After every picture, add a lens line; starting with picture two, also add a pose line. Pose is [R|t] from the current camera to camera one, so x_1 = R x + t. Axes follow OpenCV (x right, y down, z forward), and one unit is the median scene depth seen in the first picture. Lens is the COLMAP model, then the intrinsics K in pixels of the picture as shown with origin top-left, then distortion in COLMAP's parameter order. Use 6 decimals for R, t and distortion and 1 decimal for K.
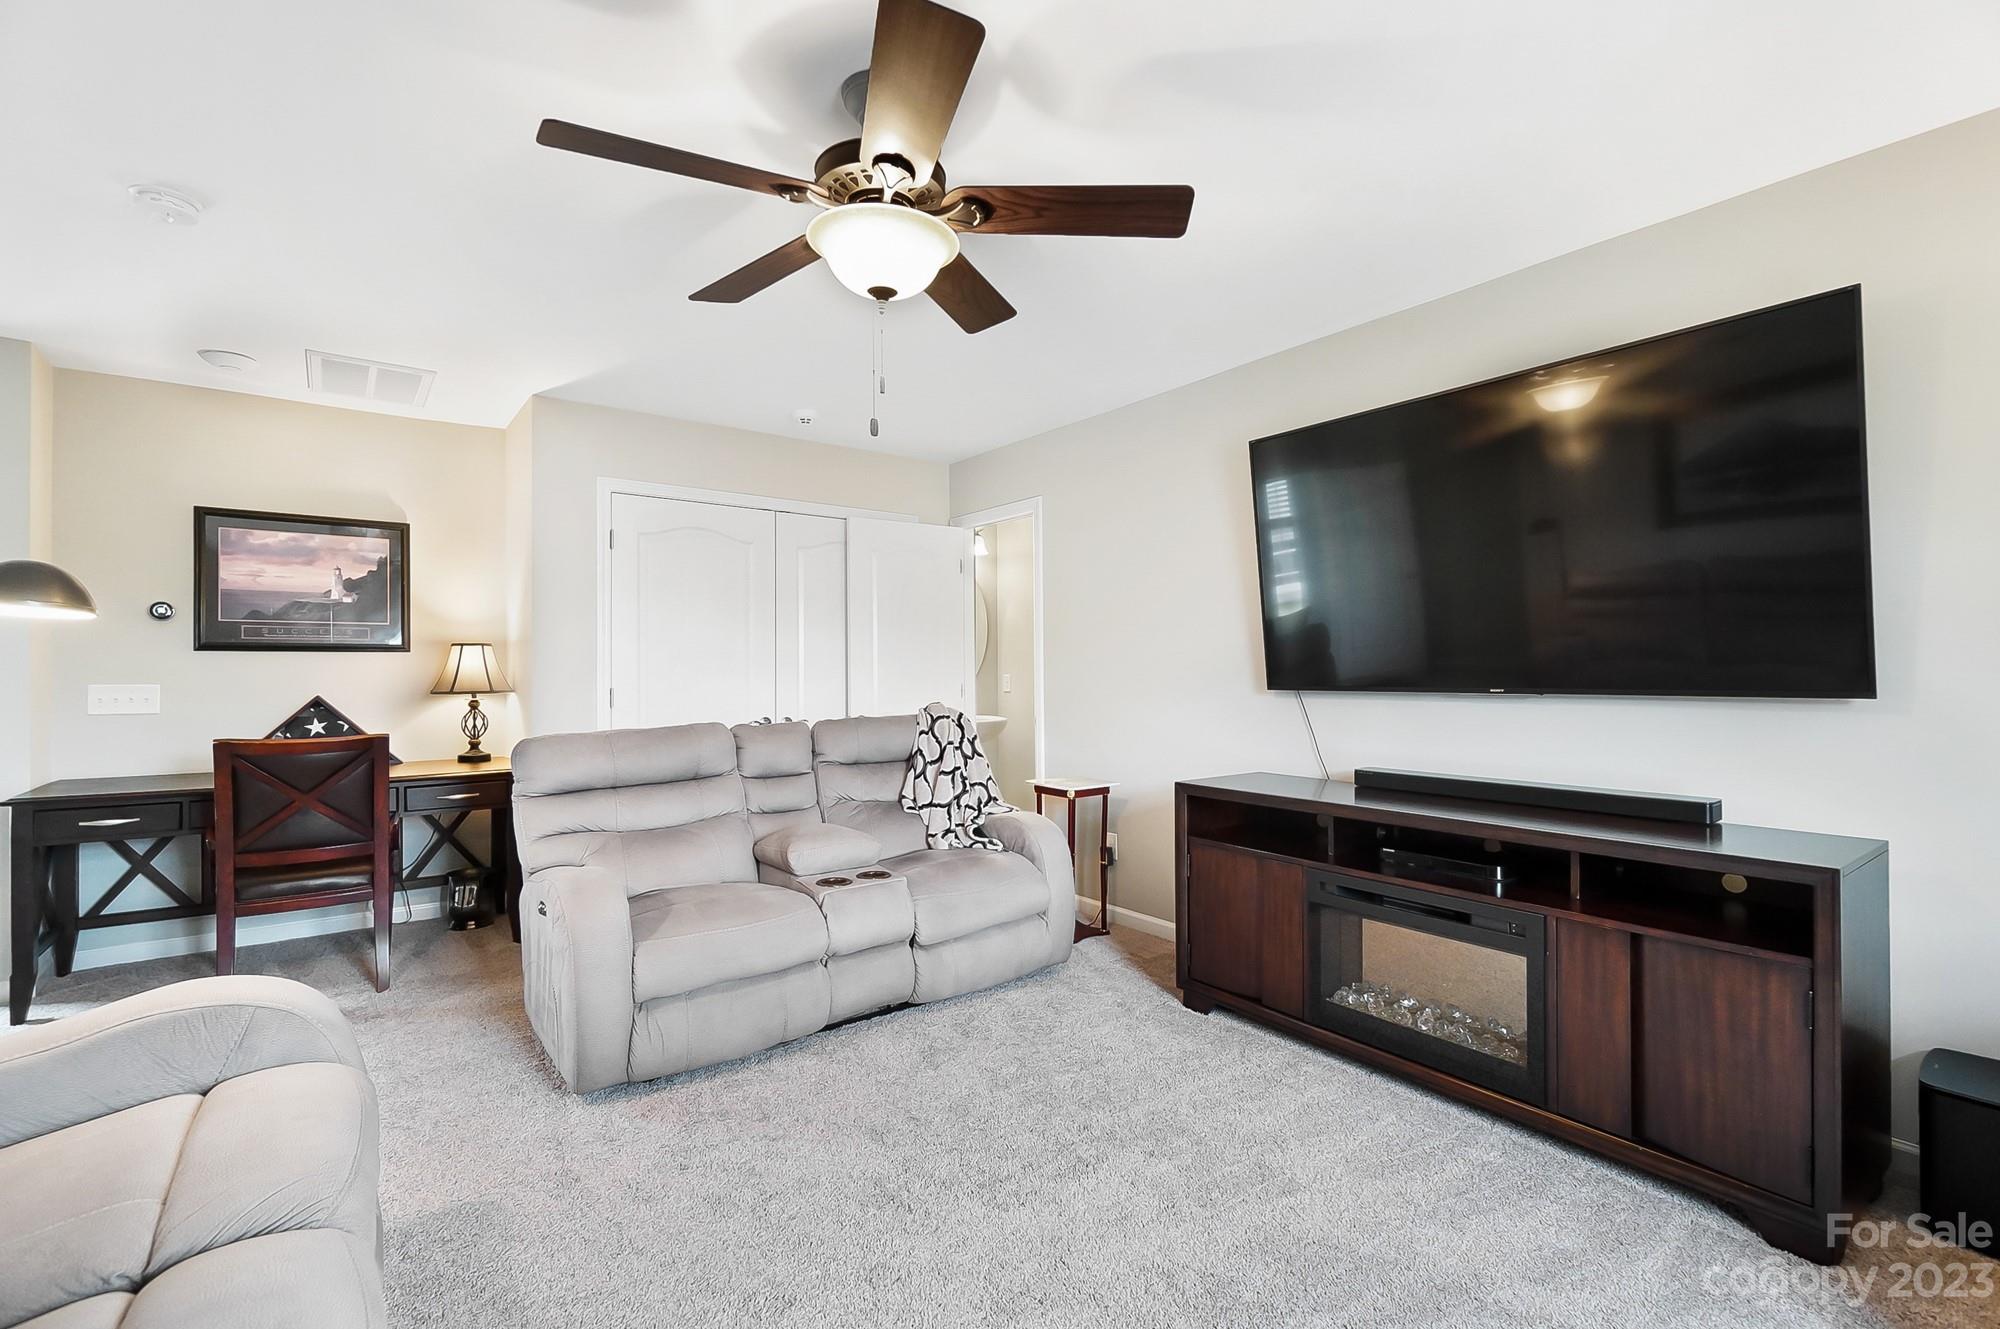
lens RADIAL K [[864.9, 0, 995.9], [0, 864.9, 662.7], [0, 0, 1]] dist [-0.011716, -0.000294]
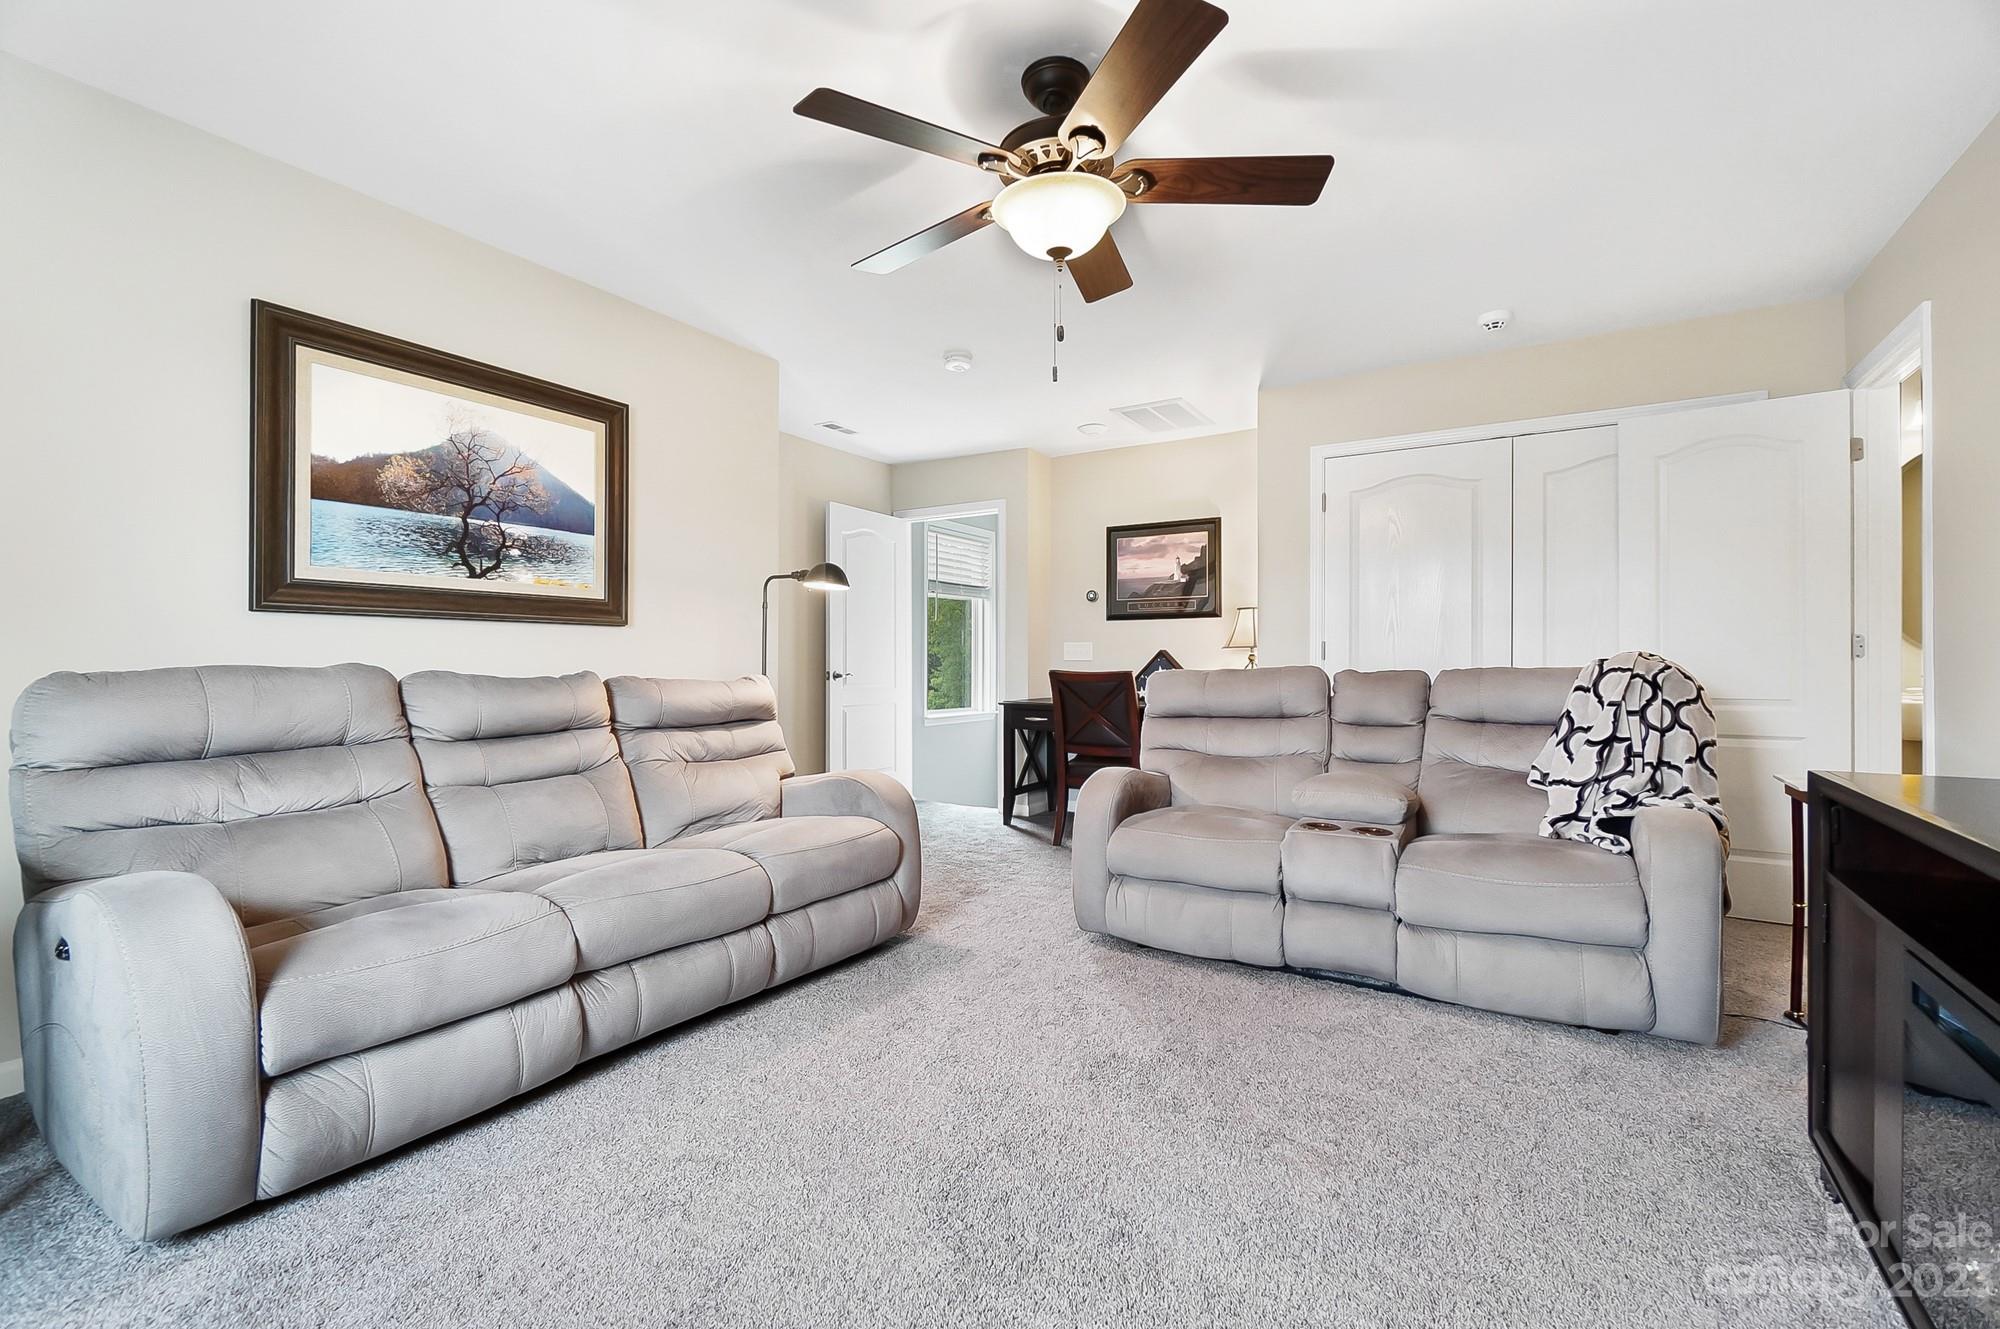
lens RADIAL K [[864.9, 0, 995.9], [0, 864.9, 662.7], [0, 0, 1]] dist [-0.011716, -0.000294]
pose [[0.347424, 0.003716, -0.937701, 0.460244], [0.007500, 0.999949, 0.006742, 0.049939], [0.937678, -0.009375, 0.347379, 0.265977]]
